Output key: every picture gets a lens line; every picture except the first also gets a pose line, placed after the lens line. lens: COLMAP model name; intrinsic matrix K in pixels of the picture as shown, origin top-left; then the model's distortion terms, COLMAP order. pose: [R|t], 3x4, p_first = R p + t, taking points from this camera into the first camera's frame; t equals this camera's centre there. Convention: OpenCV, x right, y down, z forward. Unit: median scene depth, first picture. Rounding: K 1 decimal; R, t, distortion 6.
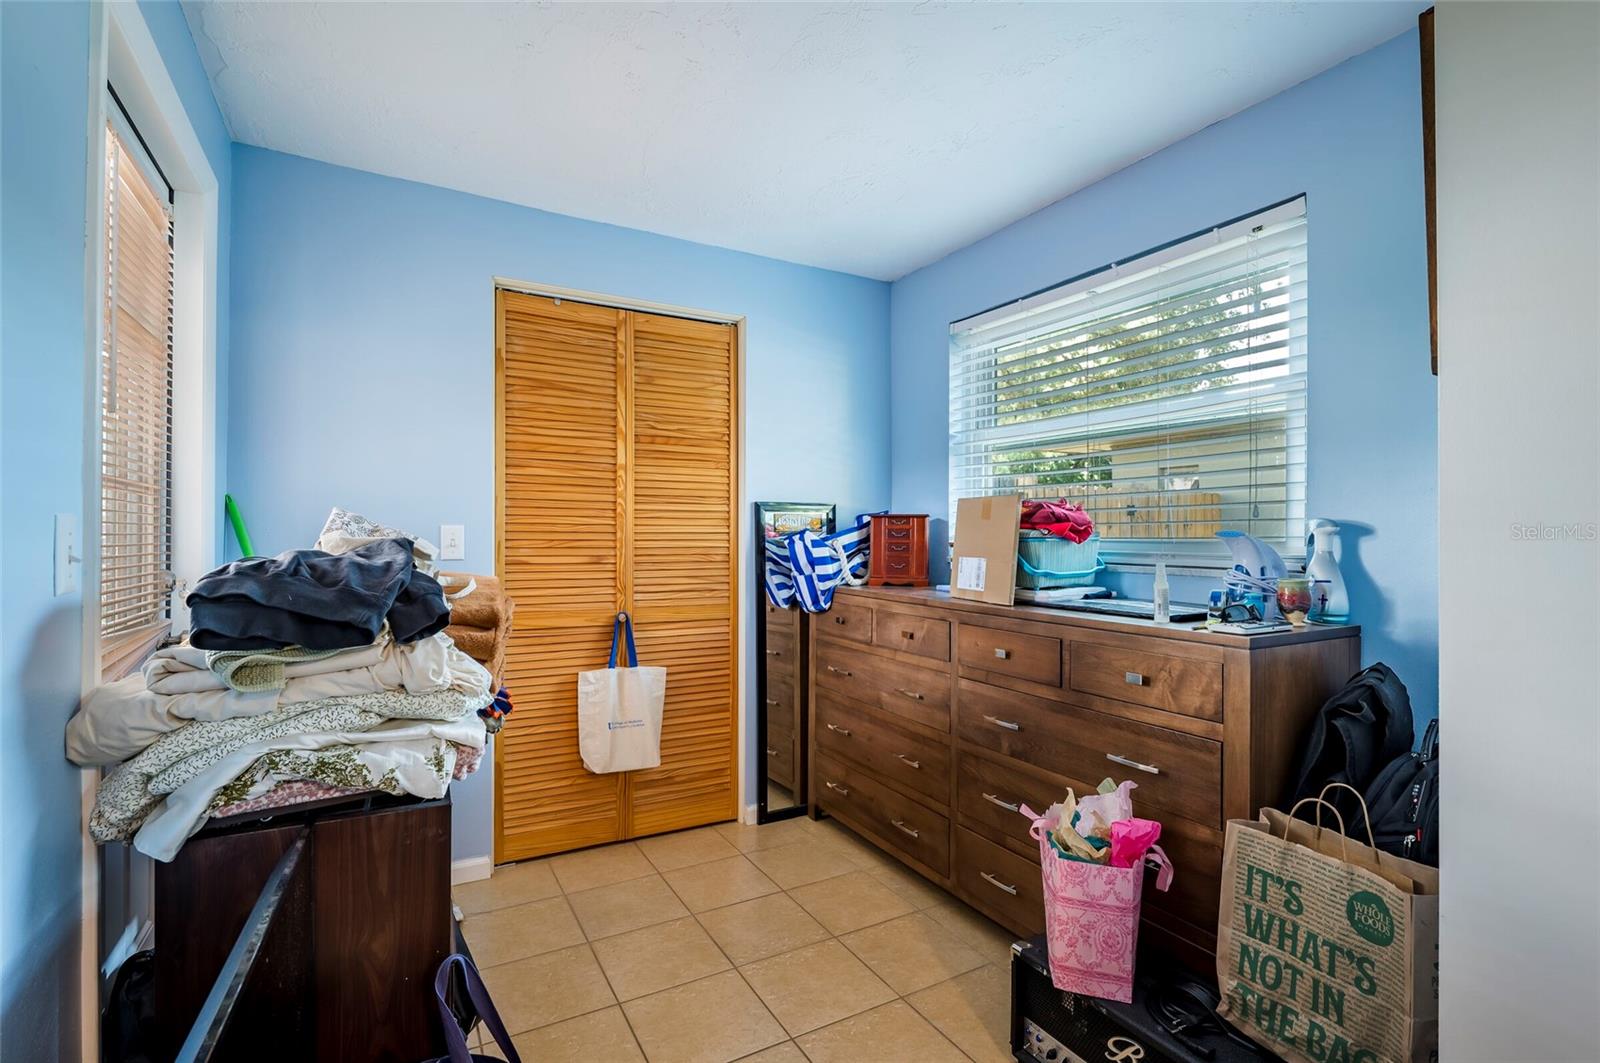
lens RADIAL K [[735.2, 0, 804.0], [0, 735.2, 530.8], [0, 0, 1]] dist [-0.003945, -0.001596]
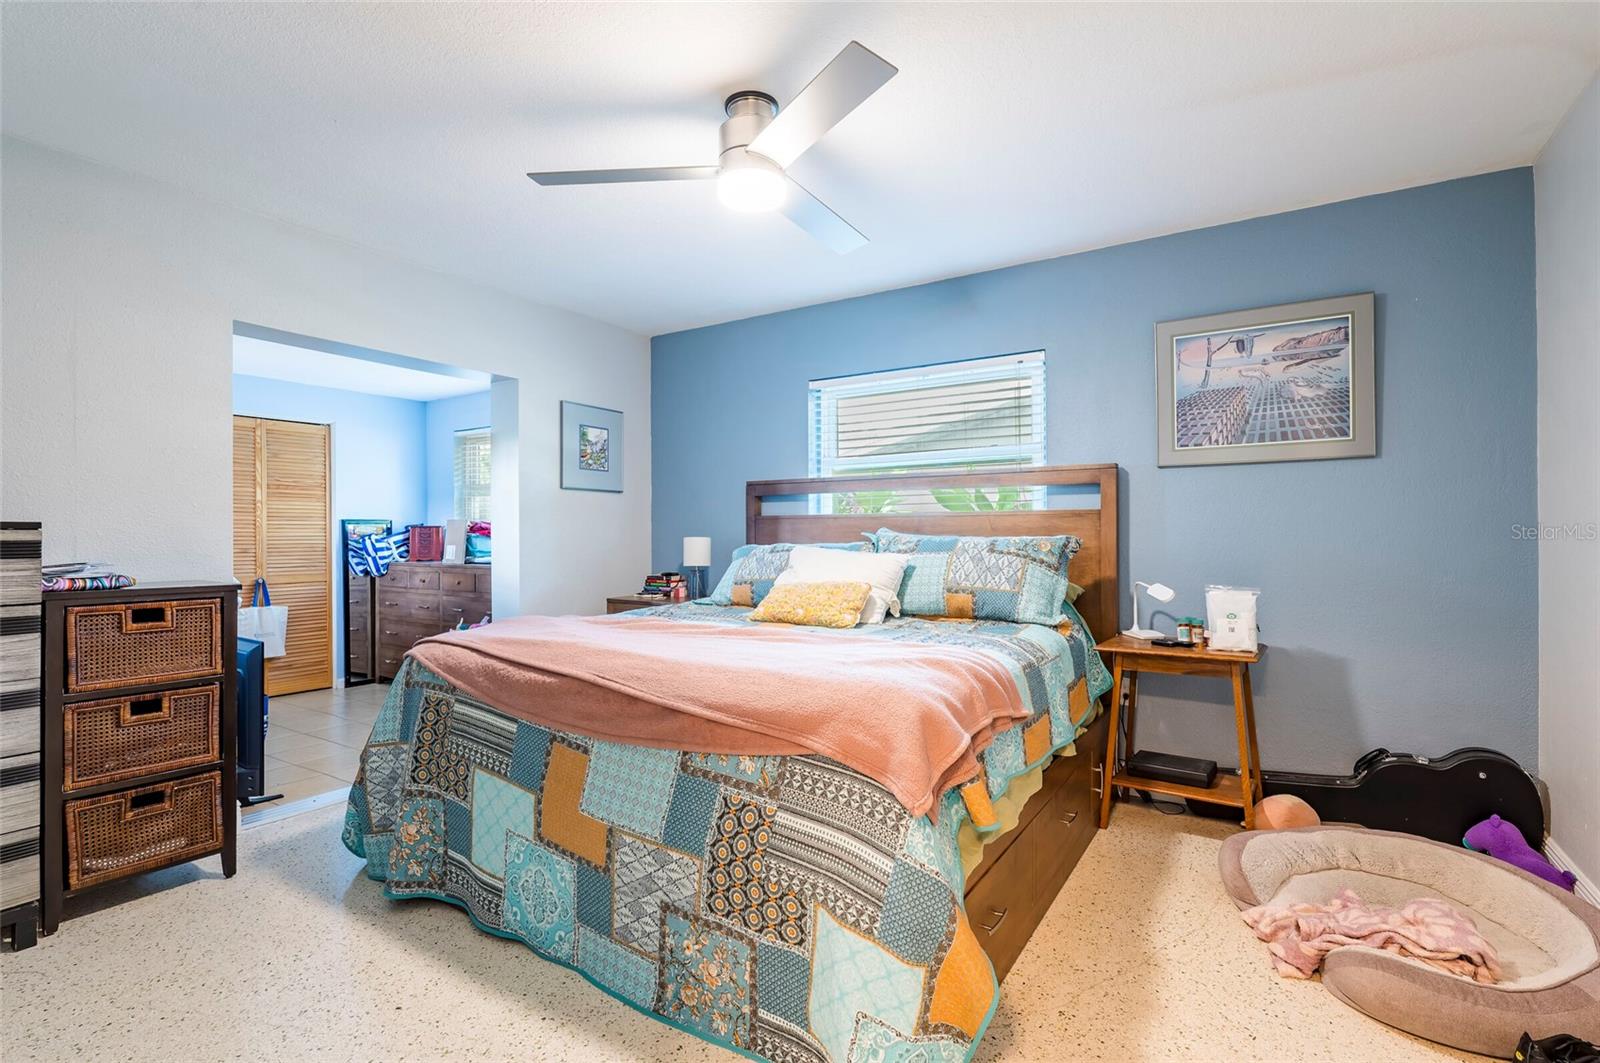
lens RADIAL K [[735.2, 0, 804.0], [0, 735.2, 530.8], [0, 0, 1]] dist [-0.003945, -0.001596]
pose [[0.881010, -0.006638, 0.473050, 0.091182], [0.007624, 0.999971, -0.000167, -0.000445], [-0.473035, 0.003754, 0.881035, -1.272975]]
